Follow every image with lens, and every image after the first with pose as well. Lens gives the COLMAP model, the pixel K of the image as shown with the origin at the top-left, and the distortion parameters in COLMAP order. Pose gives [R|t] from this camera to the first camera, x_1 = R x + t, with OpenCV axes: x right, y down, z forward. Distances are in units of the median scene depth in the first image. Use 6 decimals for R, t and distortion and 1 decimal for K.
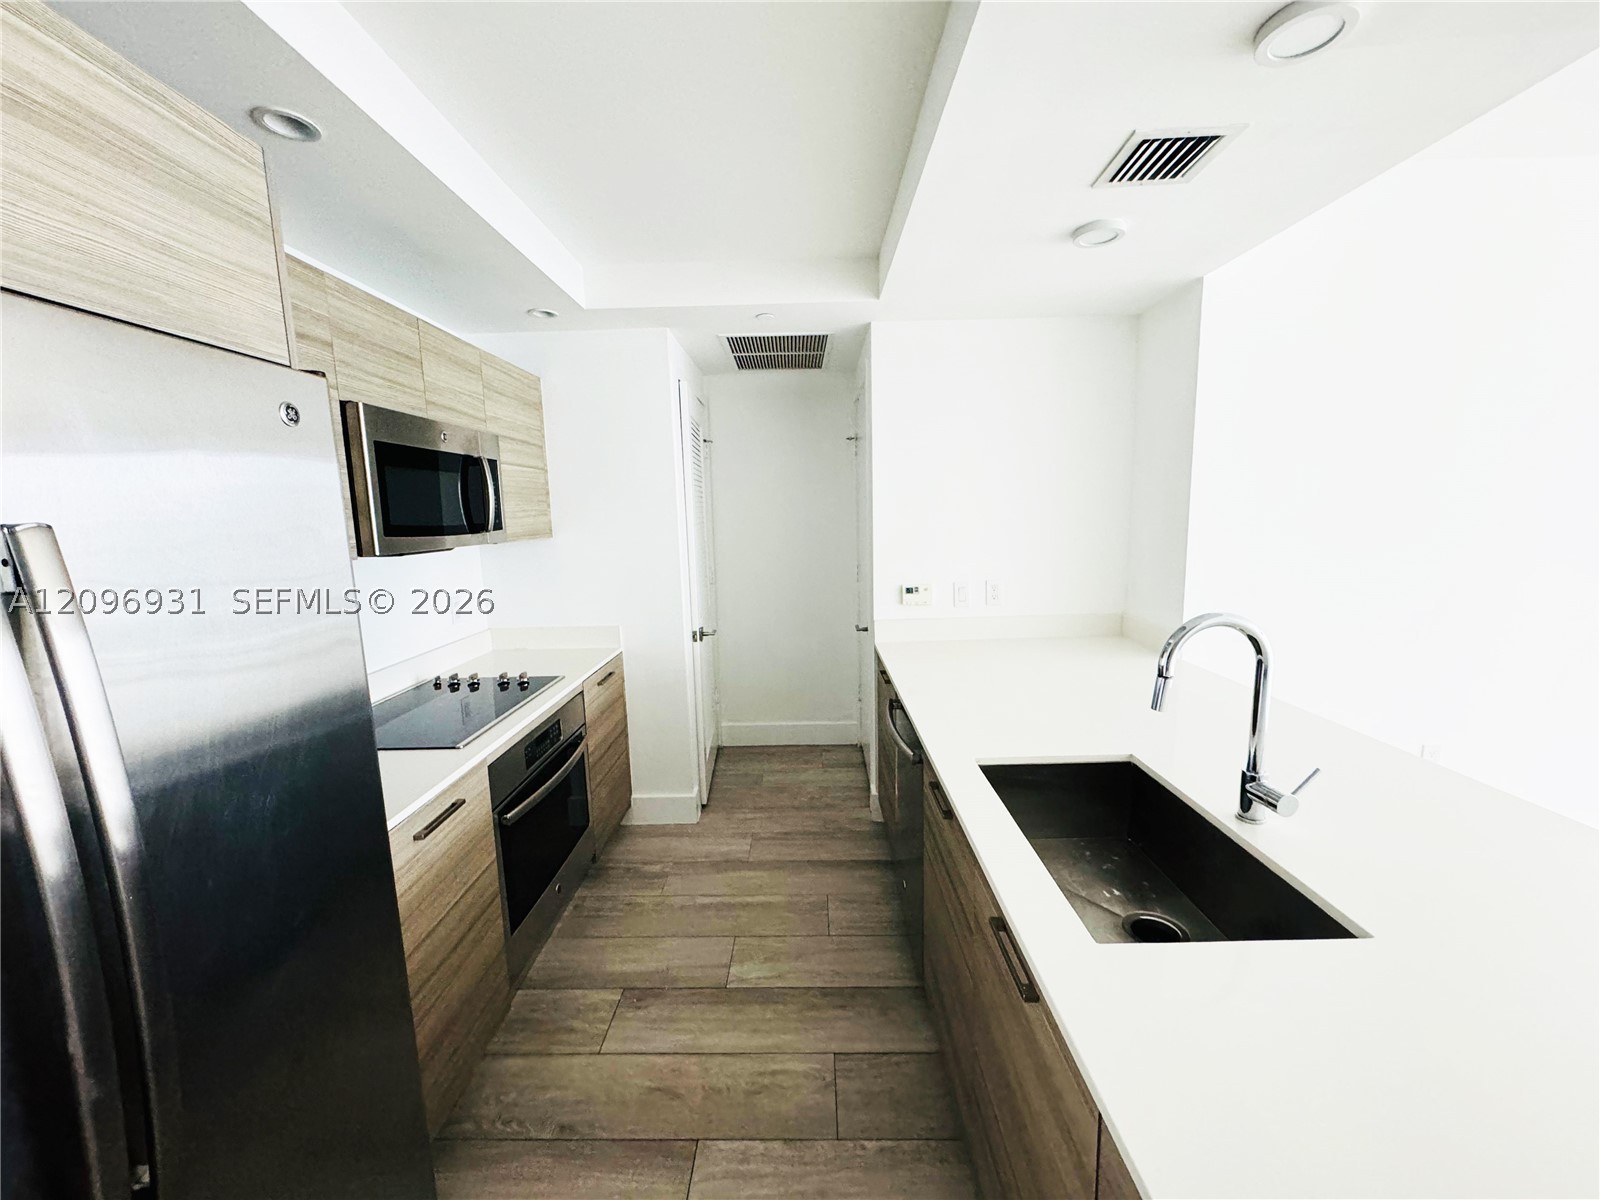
lens RADIAL K [[637.5, 0, 802.1], [0, 637.5, 600.9], [0, 0, 1]] dist [-0.000114, -0.000055]
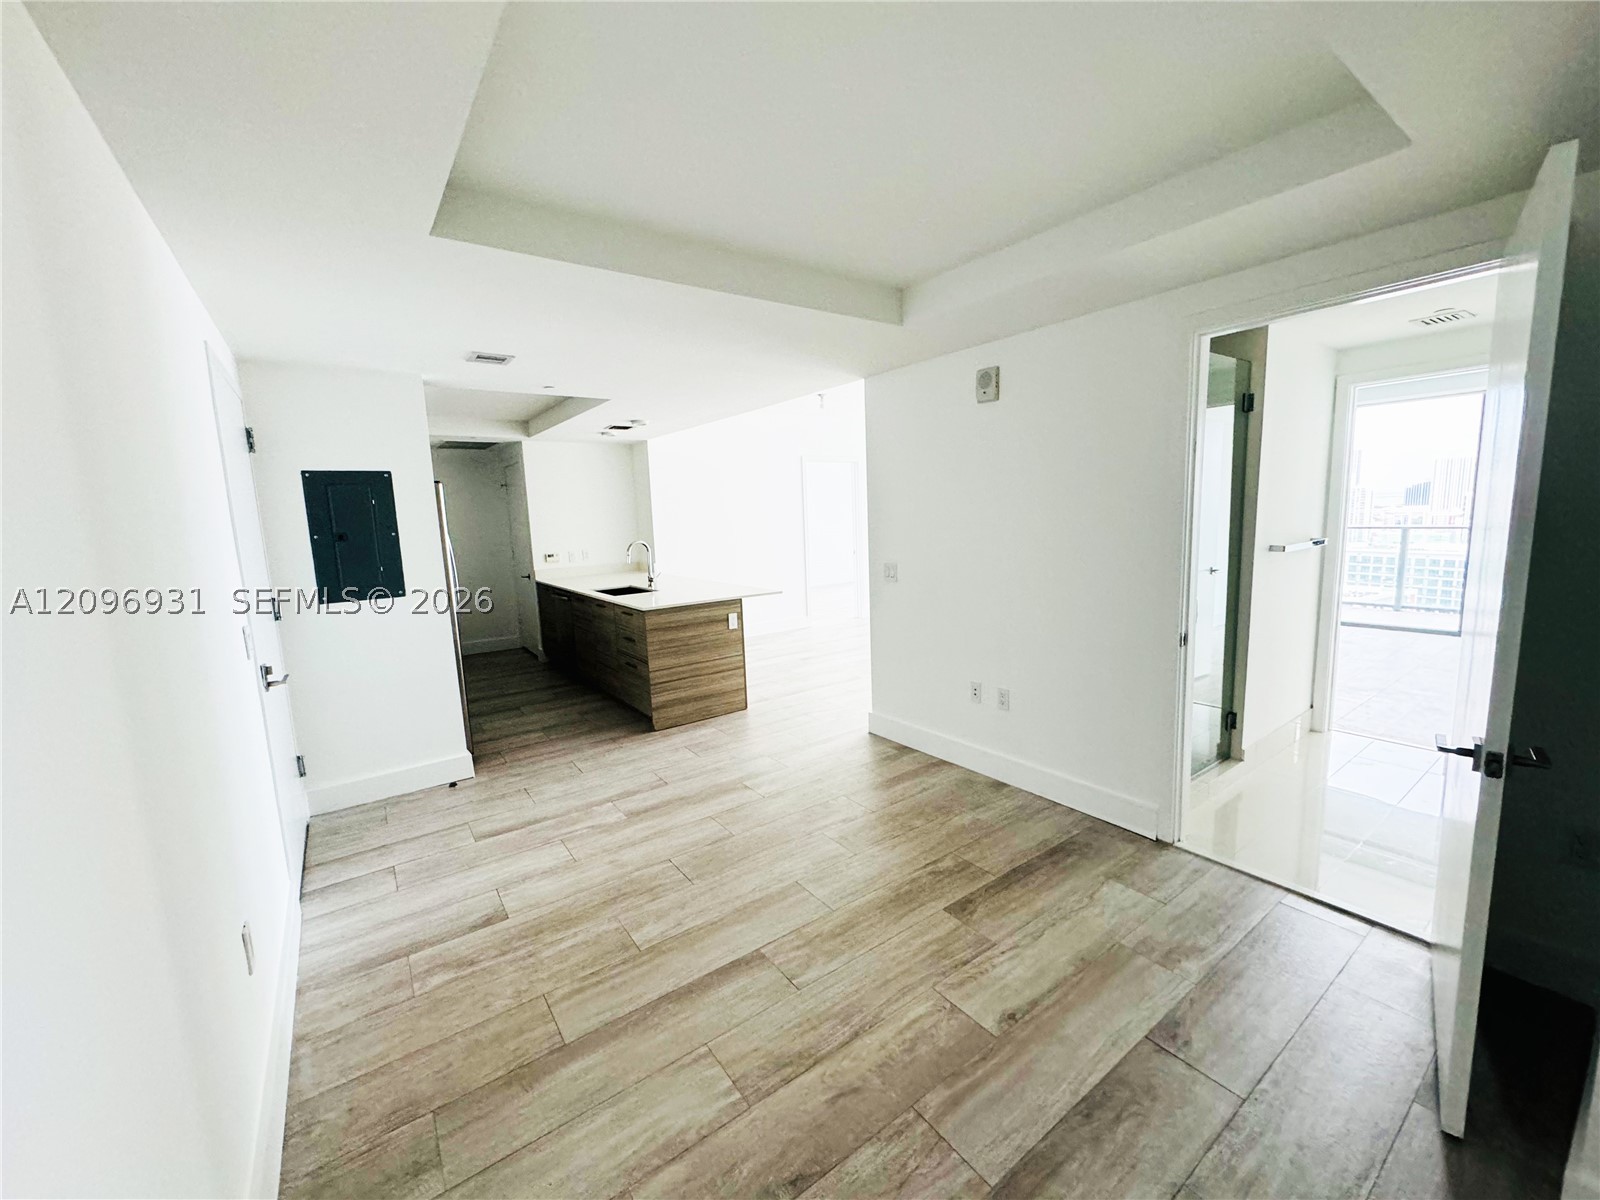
lens RADIAL K [[634.0, 0, 797.7], [0, 634.0, 599.1], [0, 0, 1]] dist [-0.001137, -0.000093]
pose [[0.805730, -0.087441, 0.585793, -0.618262], [0.101736, 0.994775, 0.008556, 0.279615], [-0.583481, 0.052702, 0.810415, -1.824945]]
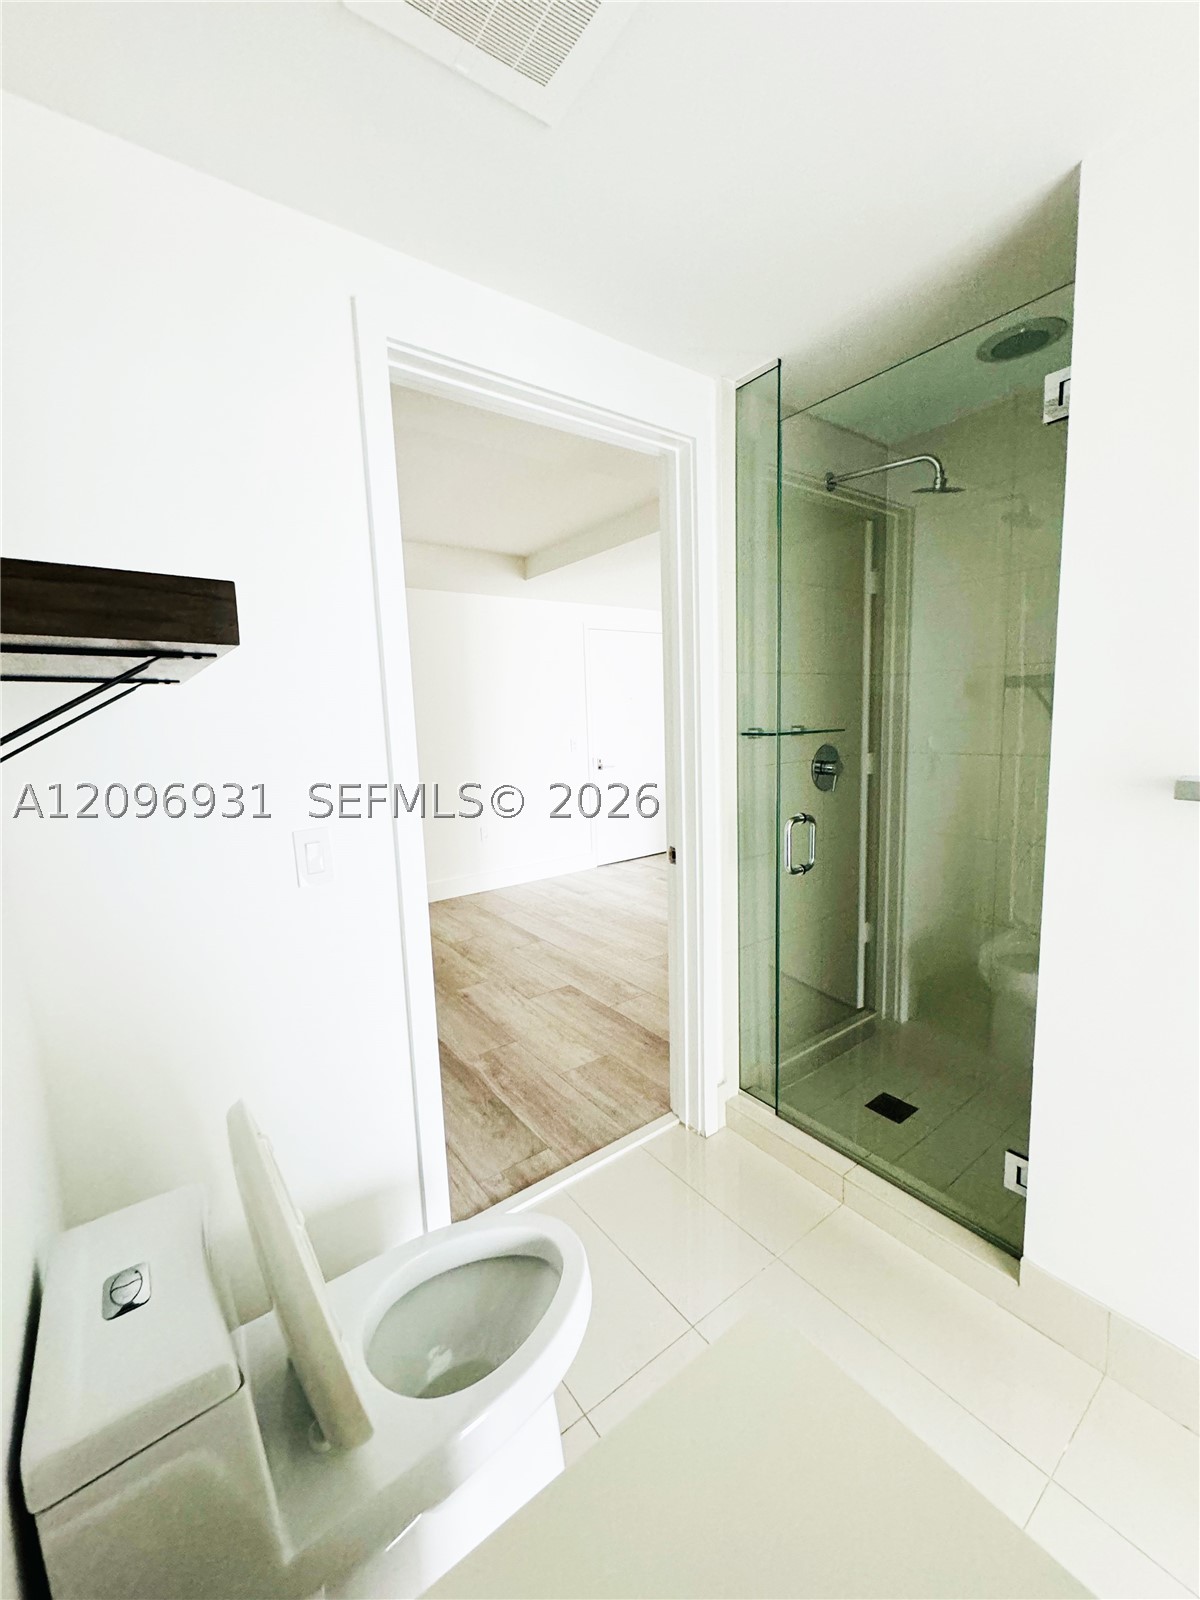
lens RADIAL K [[639.0, 0, 600.0], [0, 639.0, 800.0], [0, 0, 1]] dist [0.000954, -0.000406]
pose [[0.608364, 0.111347, -0.785809, 1.305571], [-0.097499, 0.993095, 0.065236, 0.312071], [0.787647, 0.036928, 0.615020, -1.933916]]
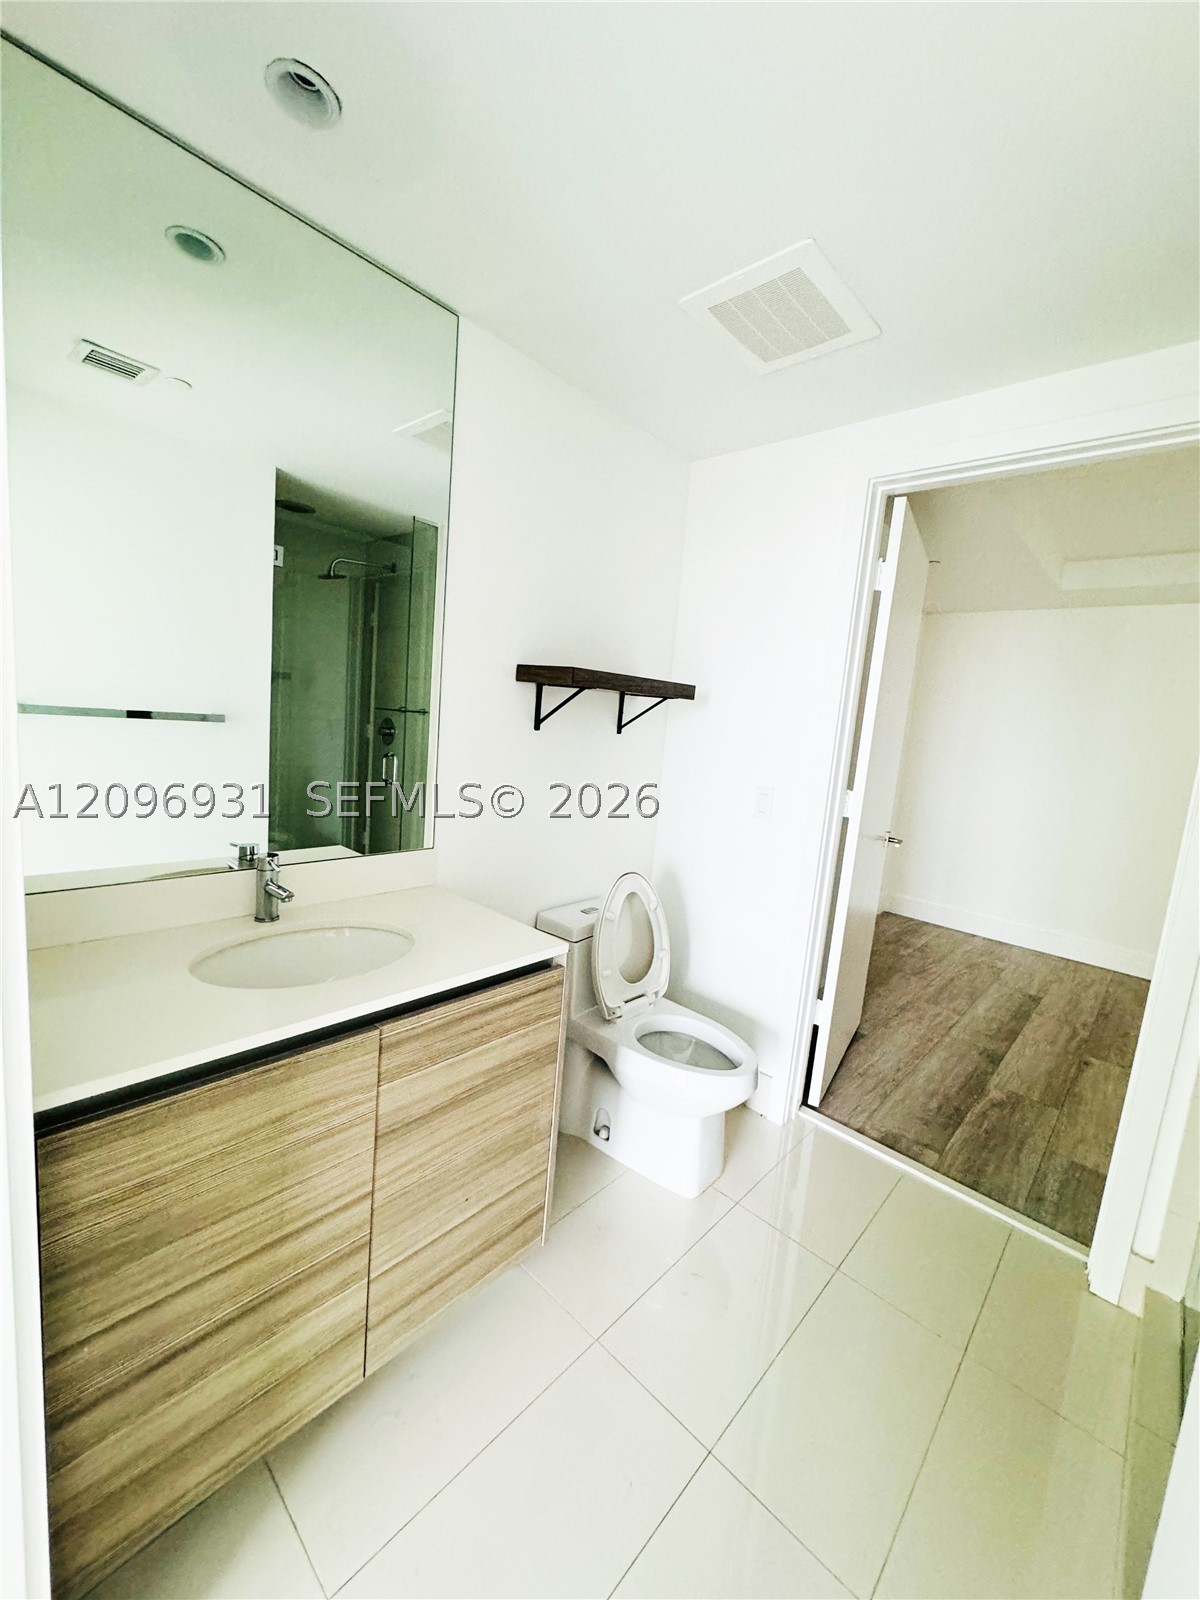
lens RADIAL K [[637.5, 0, 600.0], [0, 637.5, 800.0], [0, 0, 1]] dist [-0.000114, -0.000055]
pose [[-0.668914, 0.070586, -0.739981, 1.608502], [-0.171035, 0.954157, 0.245626, 0.218773], [0.723395, 0.290865, -0.626176, -1.338143]]
